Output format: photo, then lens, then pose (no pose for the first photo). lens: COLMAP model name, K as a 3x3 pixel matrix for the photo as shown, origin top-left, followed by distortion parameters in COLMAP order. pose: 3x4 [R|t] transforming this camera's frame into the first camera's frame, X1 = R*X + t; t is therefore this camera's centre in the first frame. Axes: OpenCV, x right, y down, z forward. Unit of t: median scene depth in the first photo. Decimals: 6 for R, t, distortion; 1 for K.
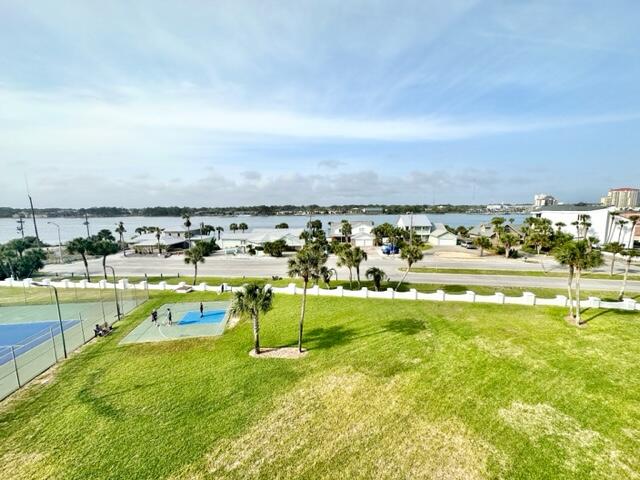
lens RADIAL K [[254.0, 0, 320.4], [0, 254.0, 242.5], [0, 0, 1]] dist [-0.003612, 0.001095]
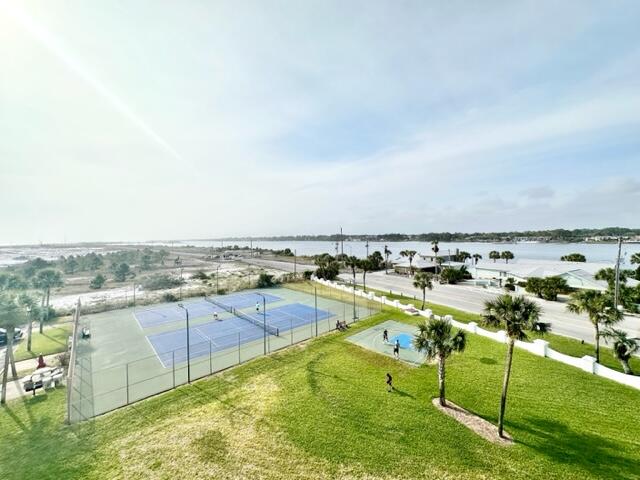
lens RADIAL K [[254.0, 0, 316.4], [0, 254.0, 237.9], [0, 0, 1]] dist [-0.003612, 0.001095]
pose [[0.551797, 0.002265, -0.833976, 0.115805], [-0.100867, 0.992837, -0.064042, -0.009750], [0.827856, 0.119458, 0.548072, 0.065169]]
